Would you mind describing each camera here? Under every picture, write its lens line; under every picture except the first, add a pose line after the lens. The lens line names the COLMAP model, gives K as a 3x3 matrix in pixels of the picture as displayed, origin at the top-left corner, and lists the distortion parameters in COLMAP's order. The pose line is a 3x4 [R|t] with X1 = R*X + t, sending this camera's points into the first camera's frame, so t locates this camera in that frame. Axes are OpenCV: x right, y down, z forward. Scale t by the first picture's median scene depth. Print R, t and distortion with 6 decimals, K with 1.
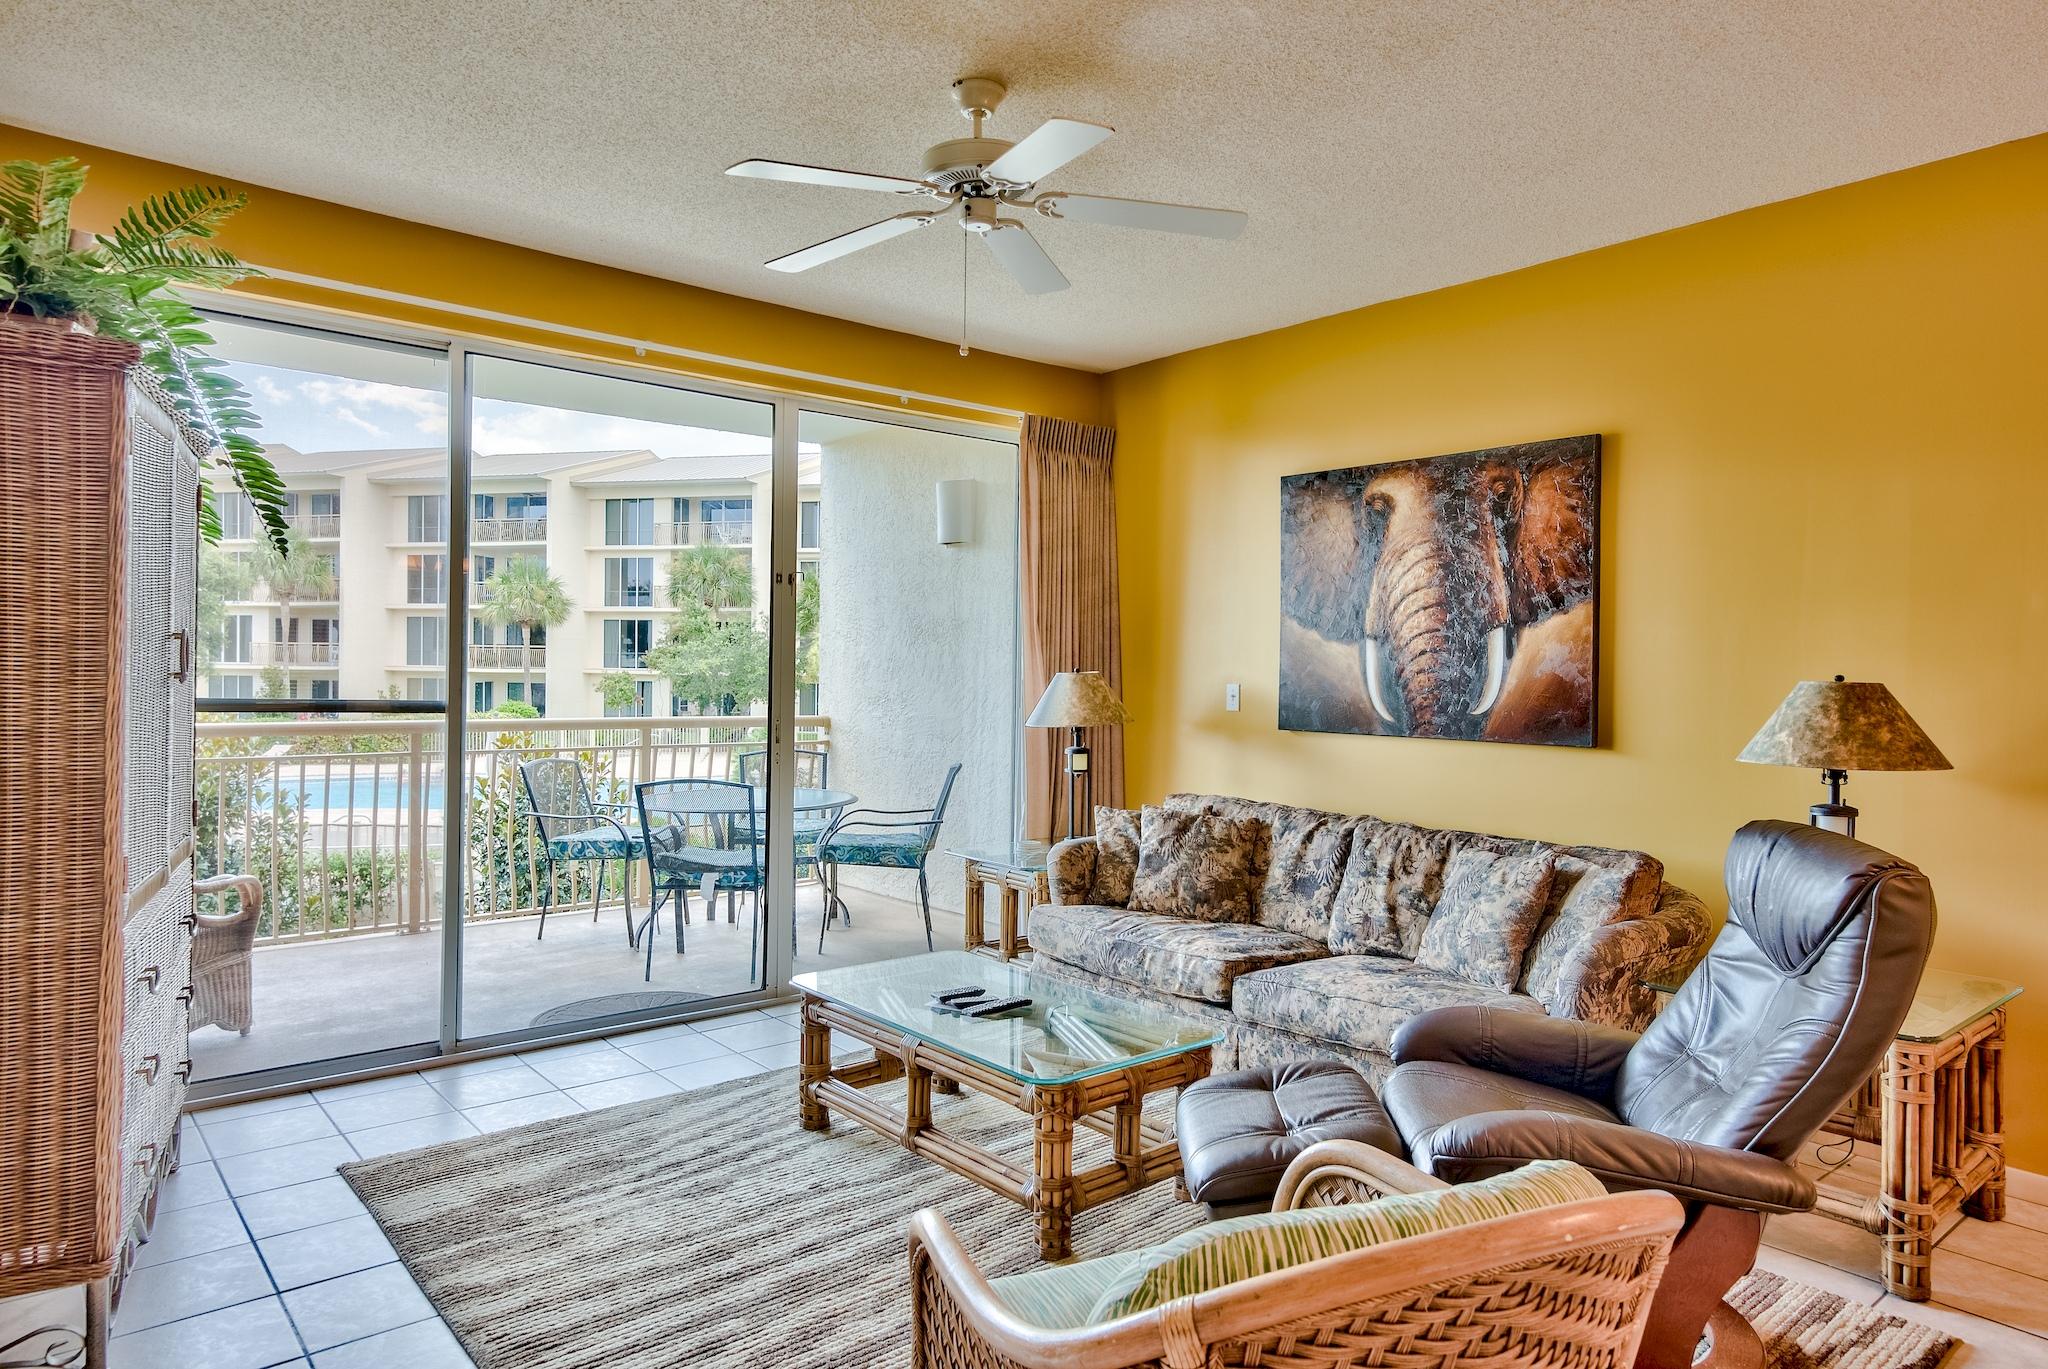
lens RADIAL K [[1247.1, 0, 1012.9], [0, 1247.1, 676.4], [0, 0, 1]] dist [0.017598, 0.000915]
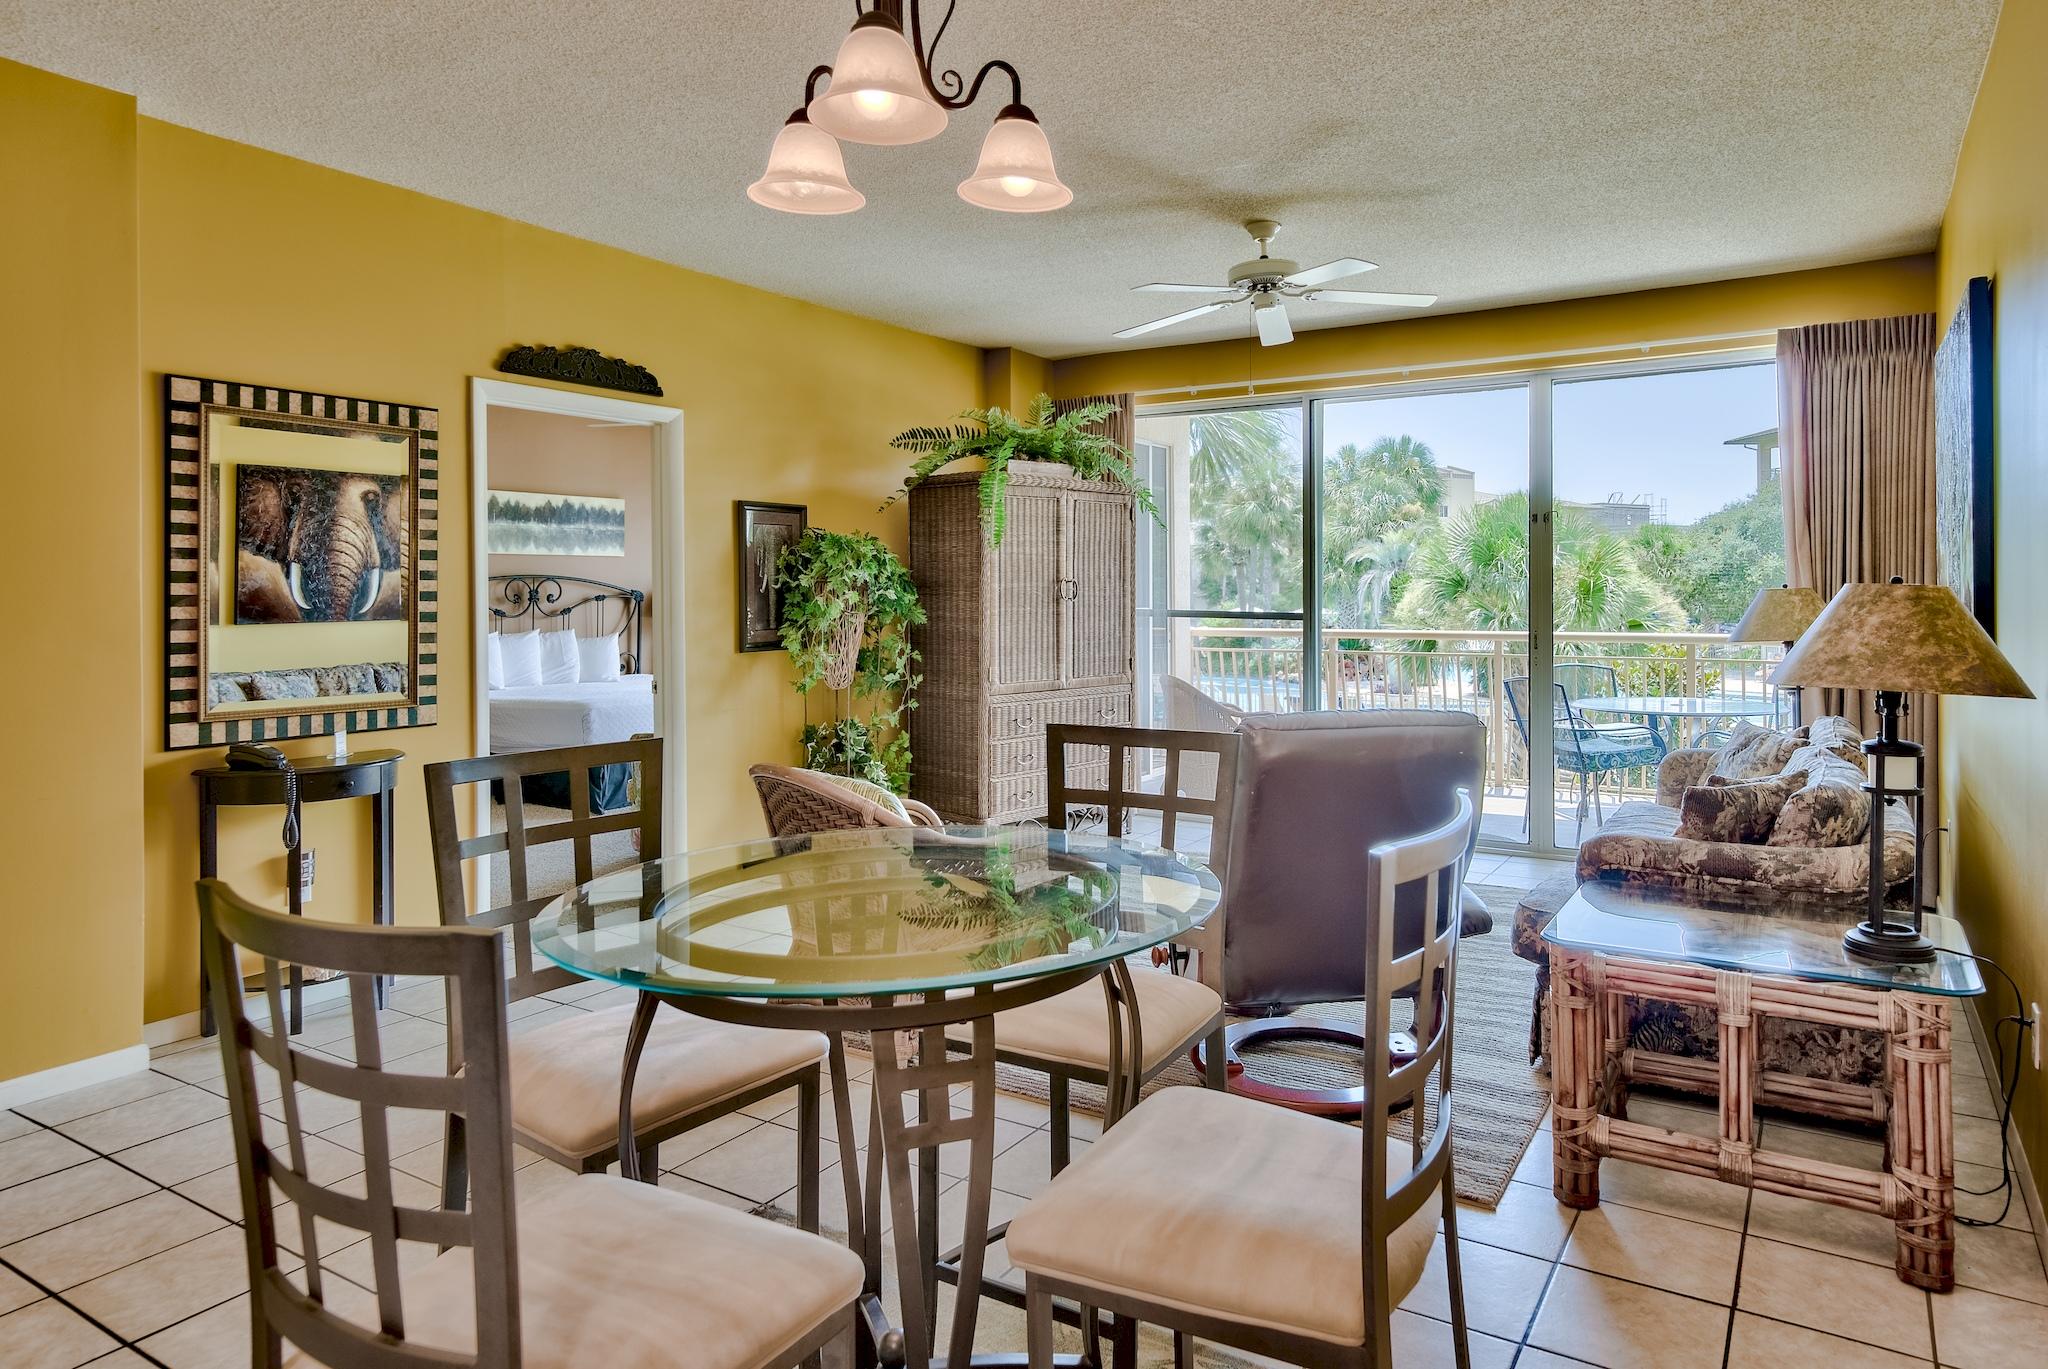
lens RADIAL K [[1230.1, 0, 1118.3], [0, 1230.1, 593.8], [0, 0, 1]] dist [0.021001, -0.002576]
pose [[0.342604, -0.012907, -0.939391, 0.956733], [0.004371, 0.999917, -0.012145, 0.012497], [0.939470, 0.000055, 0.342632, 0.206892]]
